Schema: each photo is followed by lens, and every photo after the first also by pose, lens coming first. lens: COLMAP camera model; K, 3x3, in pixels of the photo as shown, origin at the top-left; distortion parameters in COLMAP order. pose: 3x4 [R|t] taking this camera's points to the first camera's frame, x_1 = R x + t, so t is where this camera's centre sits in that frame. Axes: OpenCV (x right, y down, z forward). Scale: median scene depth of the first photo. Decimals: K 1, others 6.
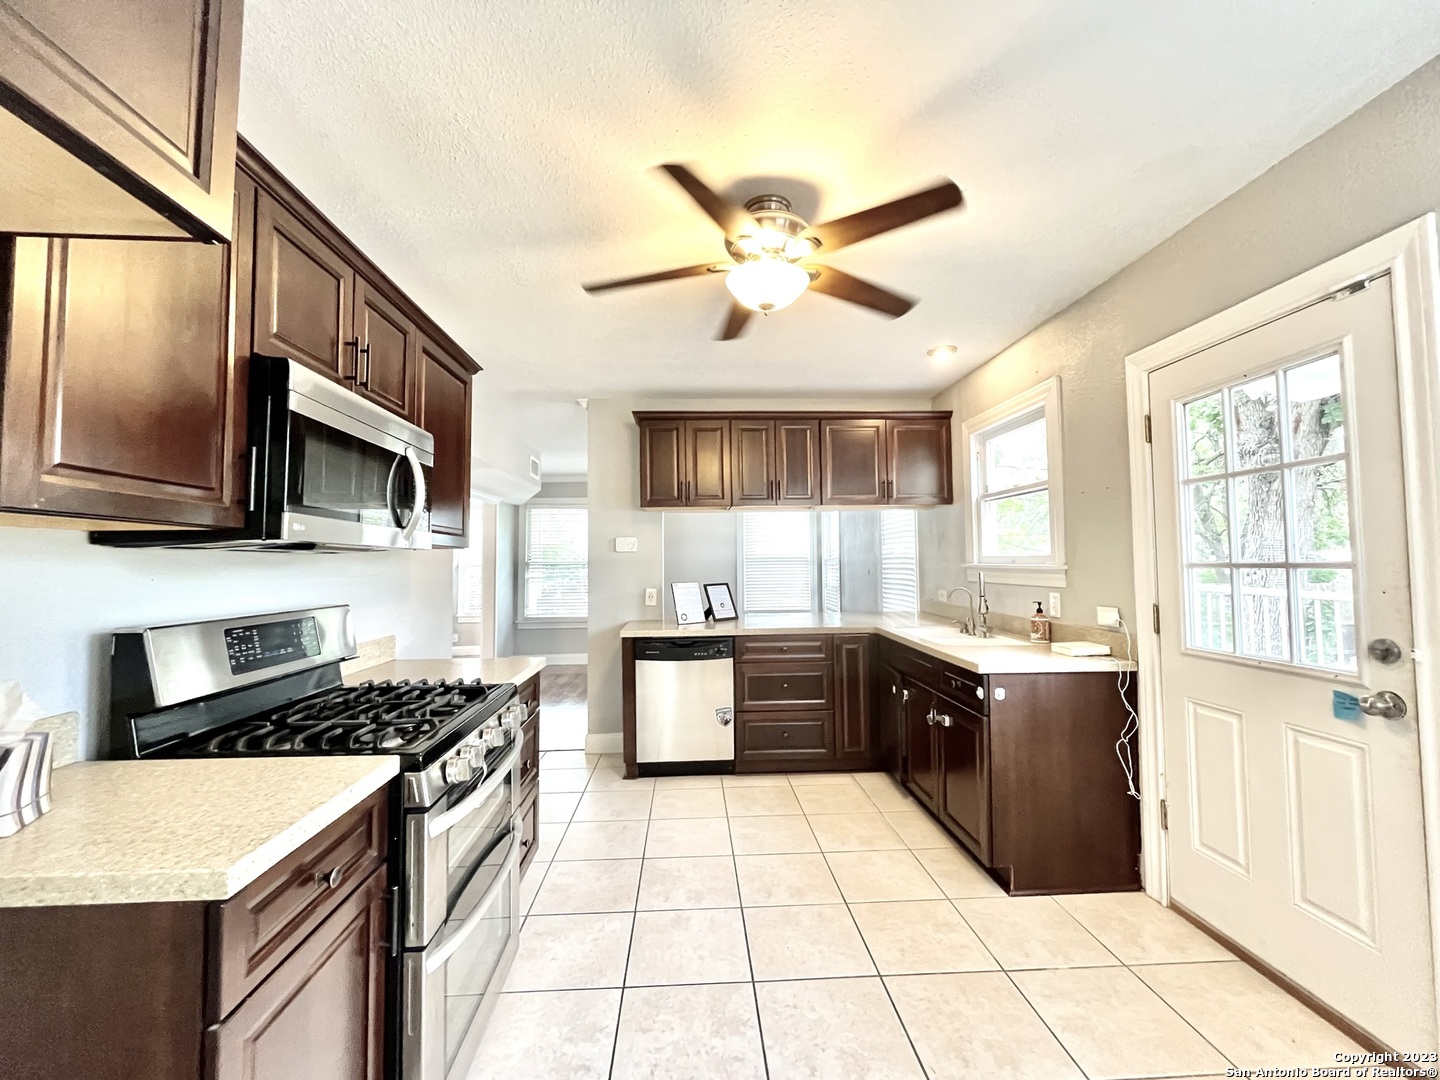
lens RADIAL K [[585.5, 0, 717.4], [0, 585.5, 538.5], [0, 0, 1]] dist [-0.000207, 0.000250]
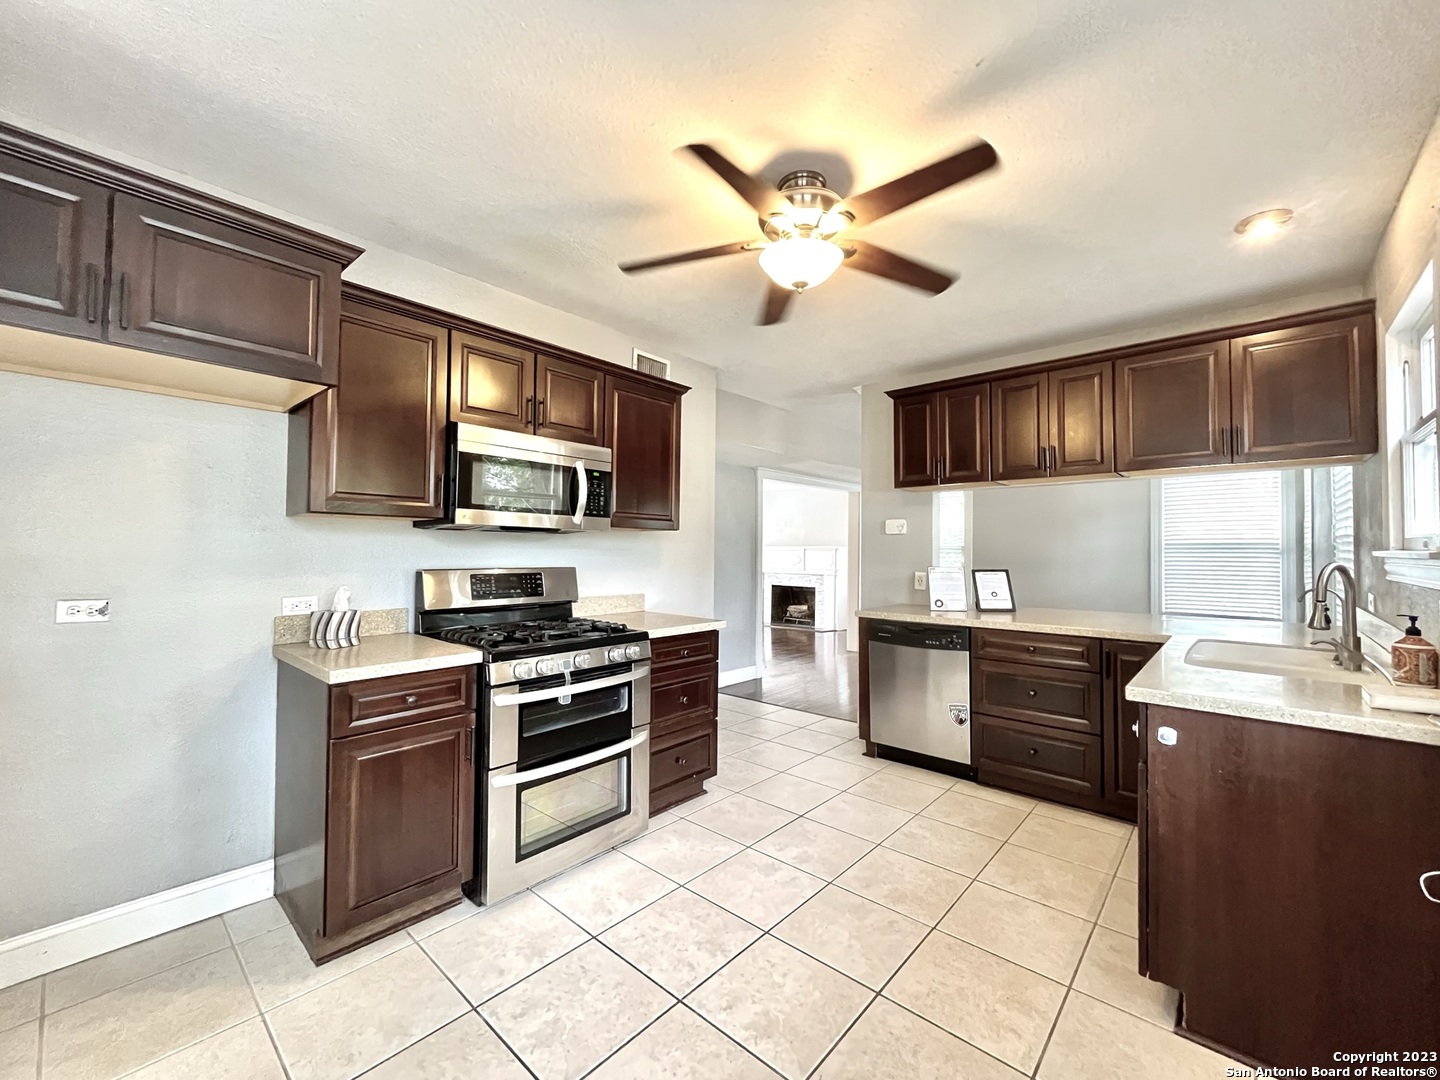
lens RADIAL K [[585.5, 0, 717.4], [0, 585.5, 538.5], [0, 0, 1]] dist [-0.000207, 0.000250]
pose [[0.712670, 0.000783, -0.701499, 0.445244], [0.015934, 0.999723, 0.017304, 0.011571], [0.701319, -0.023510, 0.712460, 0.115432]]
